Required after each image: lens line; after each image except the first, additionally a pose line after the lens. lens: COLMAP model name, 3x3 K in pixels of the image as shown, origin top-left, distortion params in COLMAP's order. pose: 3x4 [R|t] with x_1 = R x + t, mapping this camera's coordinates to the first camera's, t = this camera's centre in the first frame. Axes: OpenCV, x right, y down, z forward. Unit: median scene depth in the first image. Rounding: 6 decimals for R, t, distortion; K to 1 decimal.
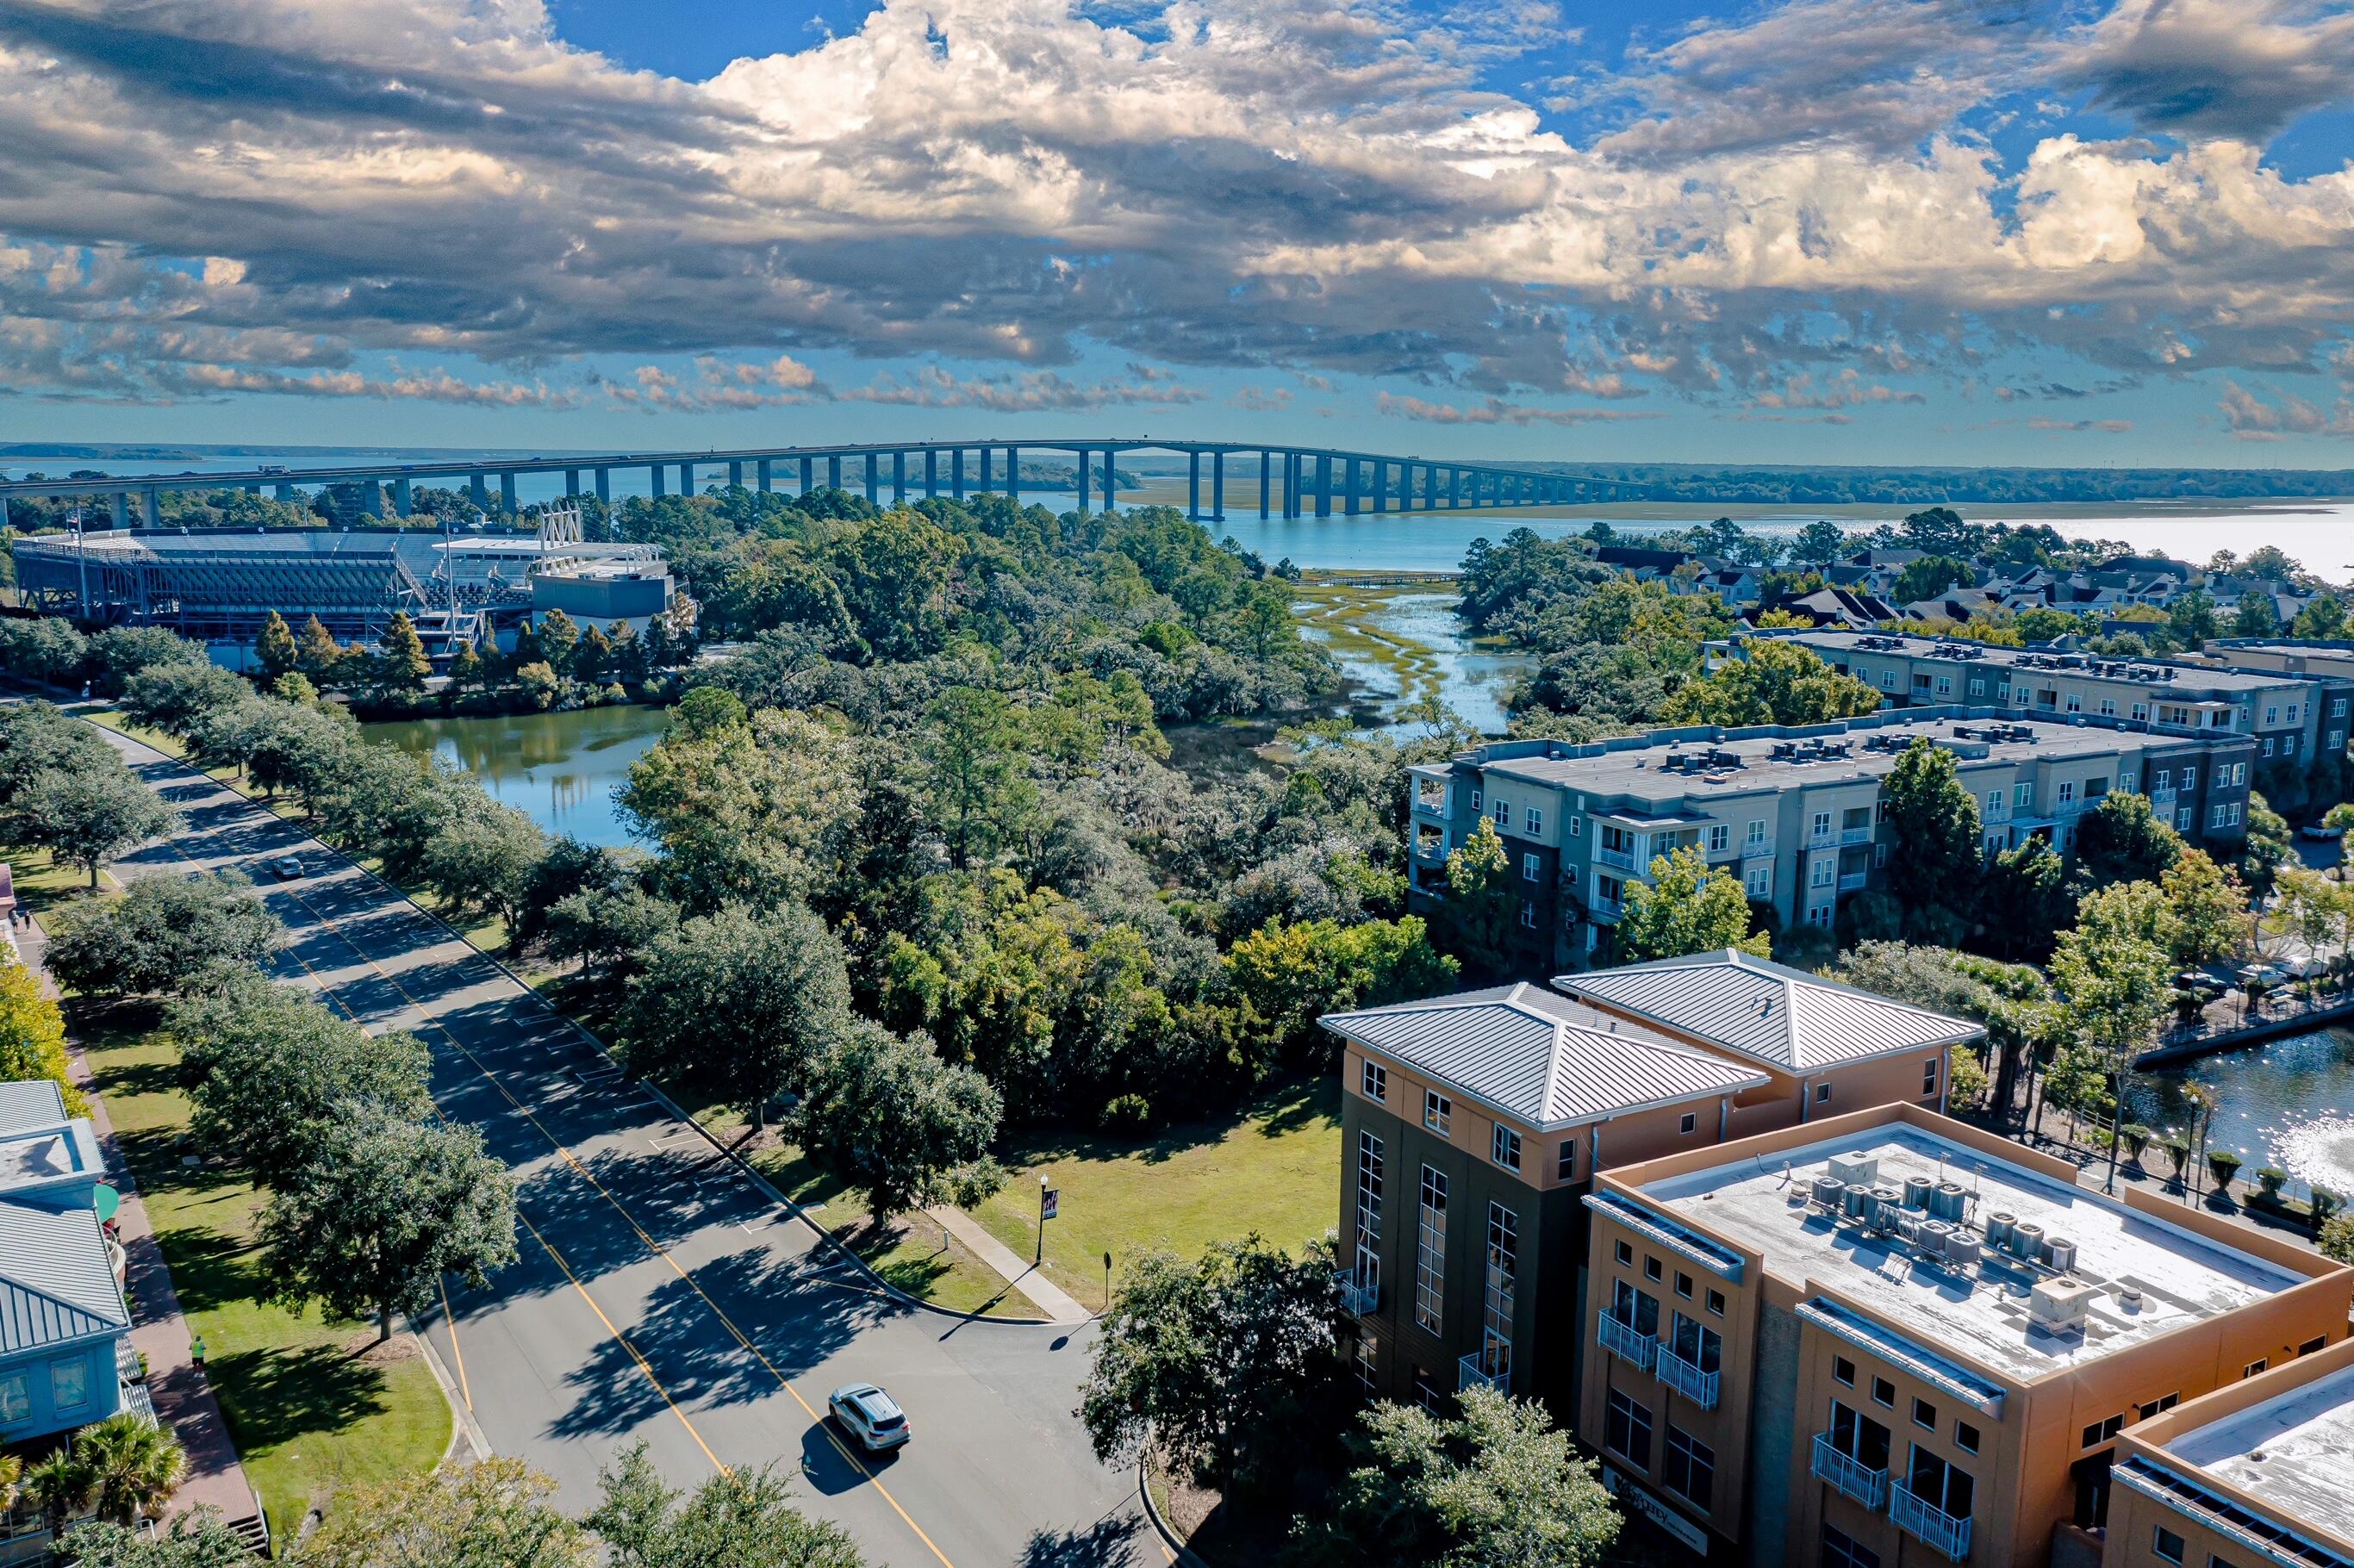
lens RADIAL K [[1854.1, 0, 1182.9], [0, 1854.1, 768.4], [0, 0, 1]] dist [-0.035890, 0.090032]
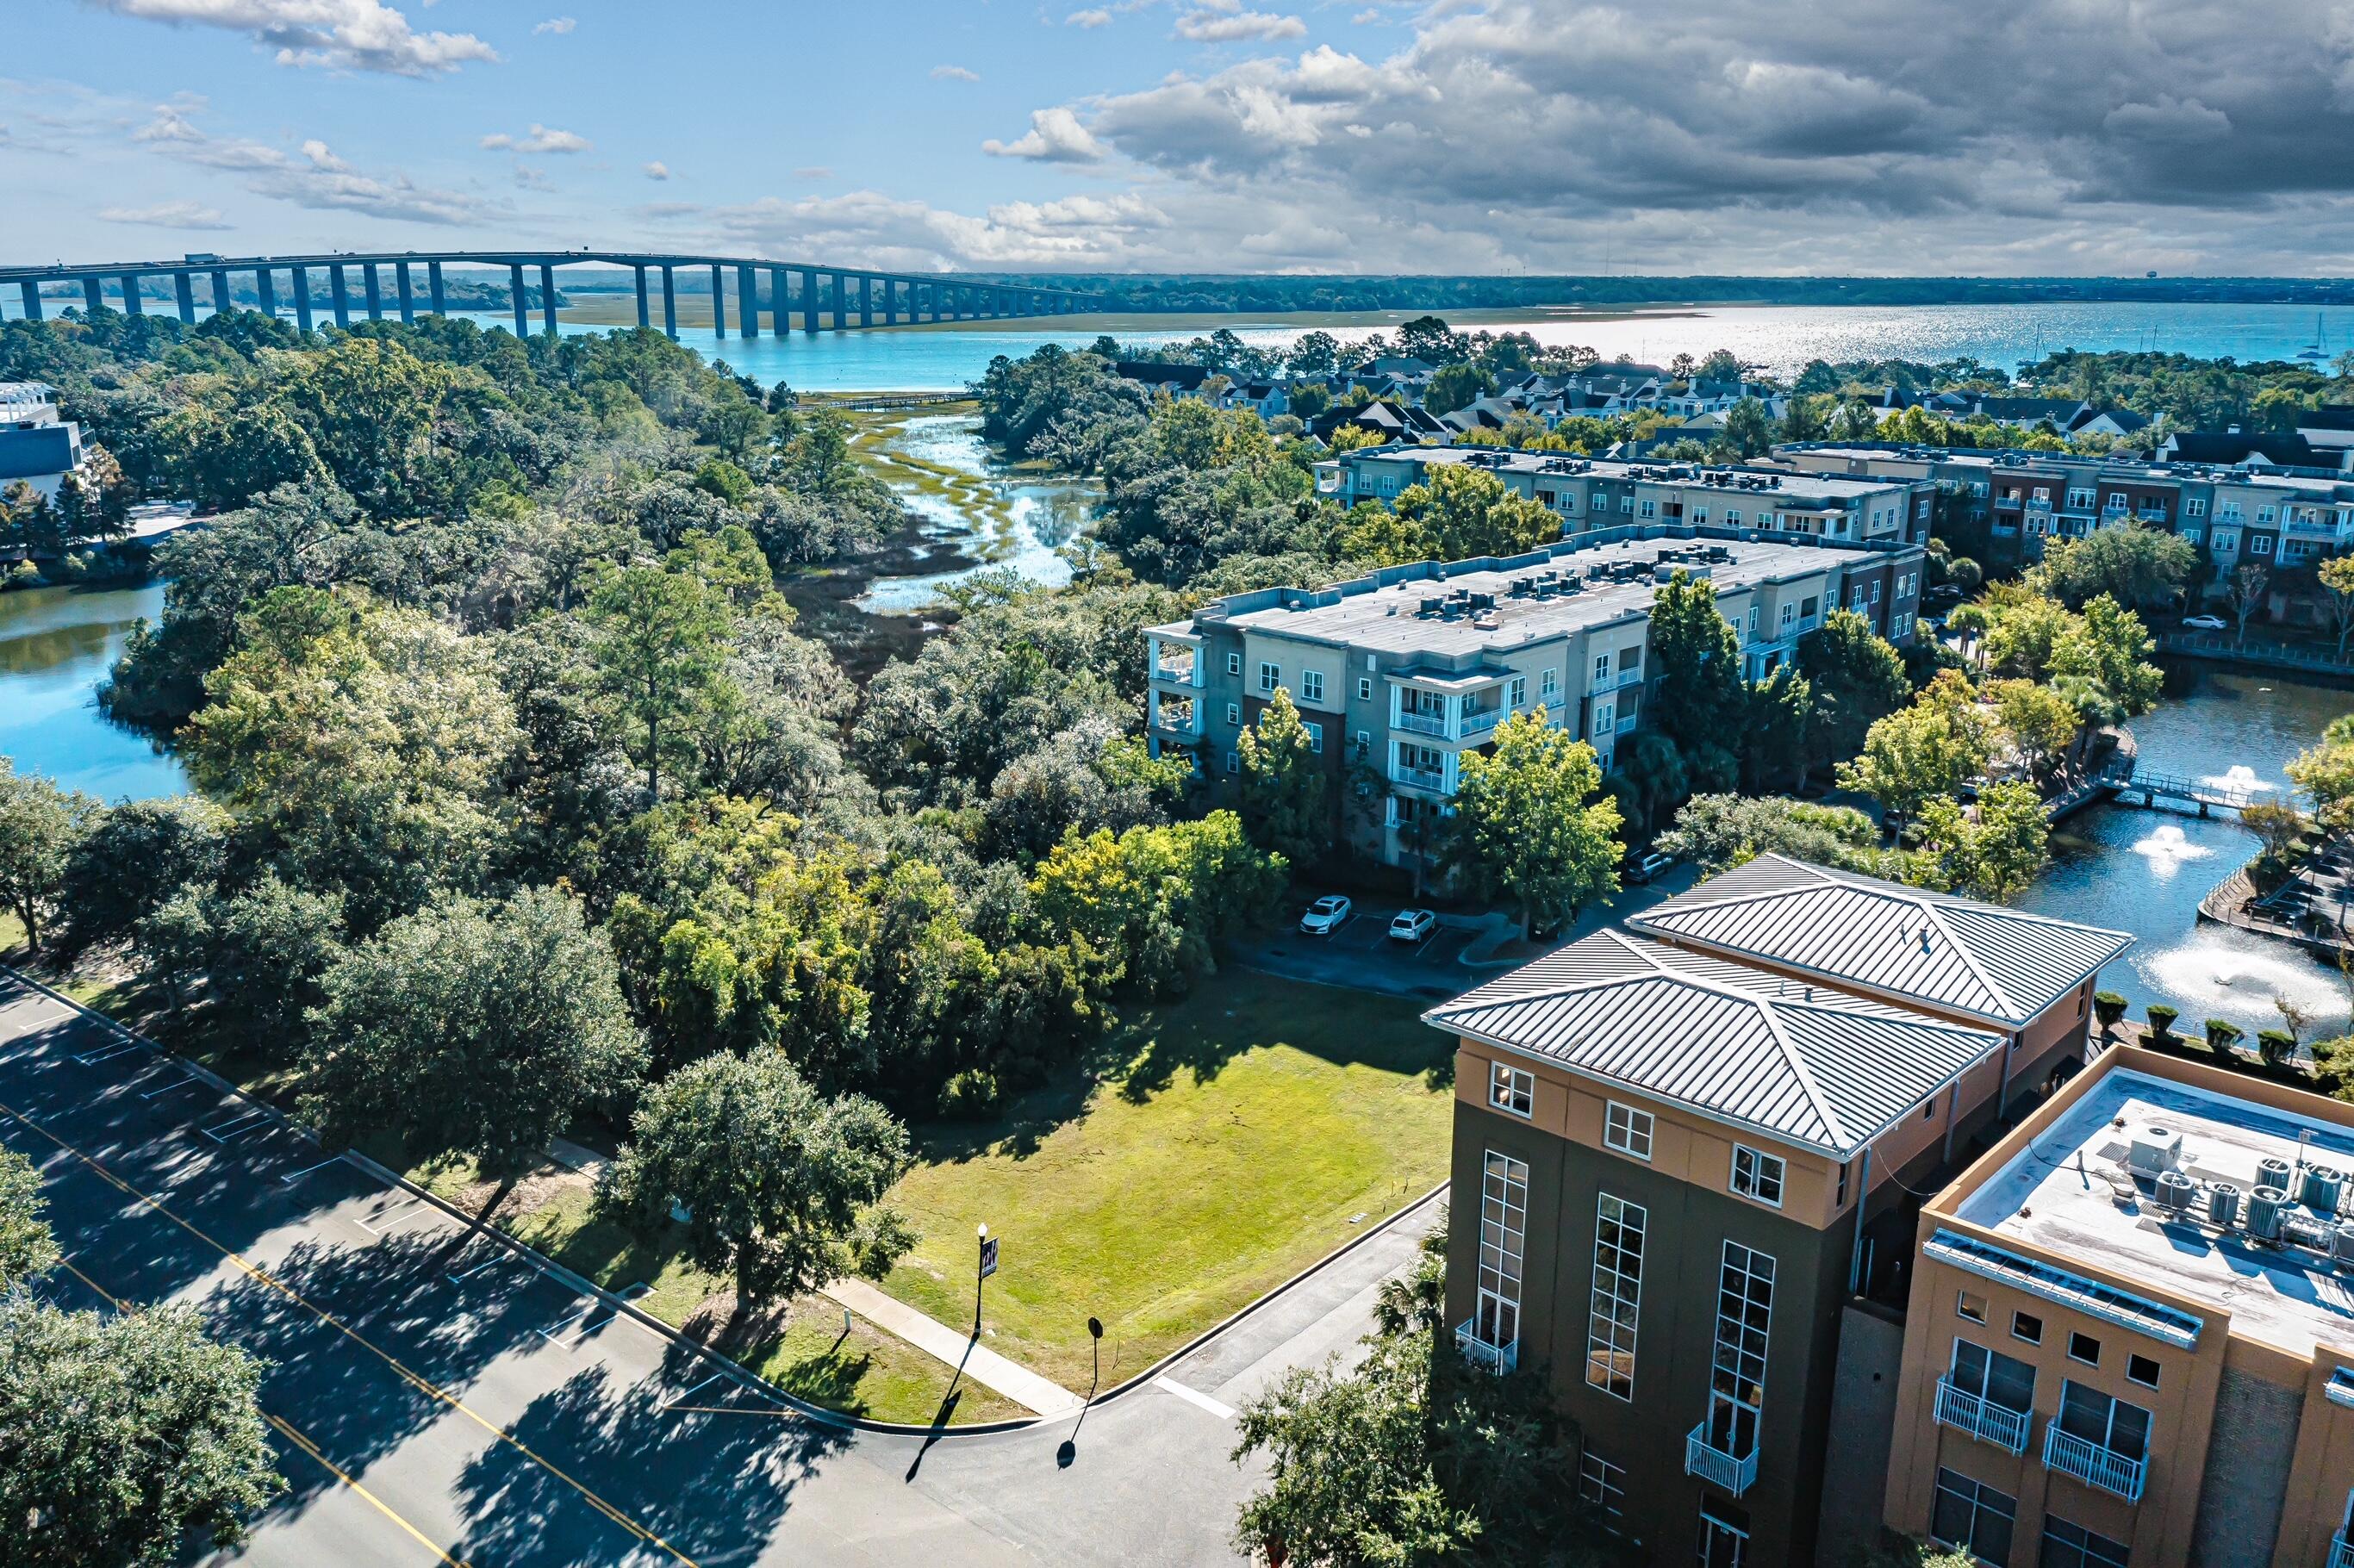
lens RADIAL K [[1854.1, 0, 1182.9], [0, 1854.1, 768.4], [0, 0, 1]] dist [-0.035890, 0.090032]
pose [[0.955508, -0.081869, 0.283375, -0.111659], [0.053978, 0.993019, 0.104883, -0.025441], [-0.289984, -0.084921, 0.953256, 0.145547]]
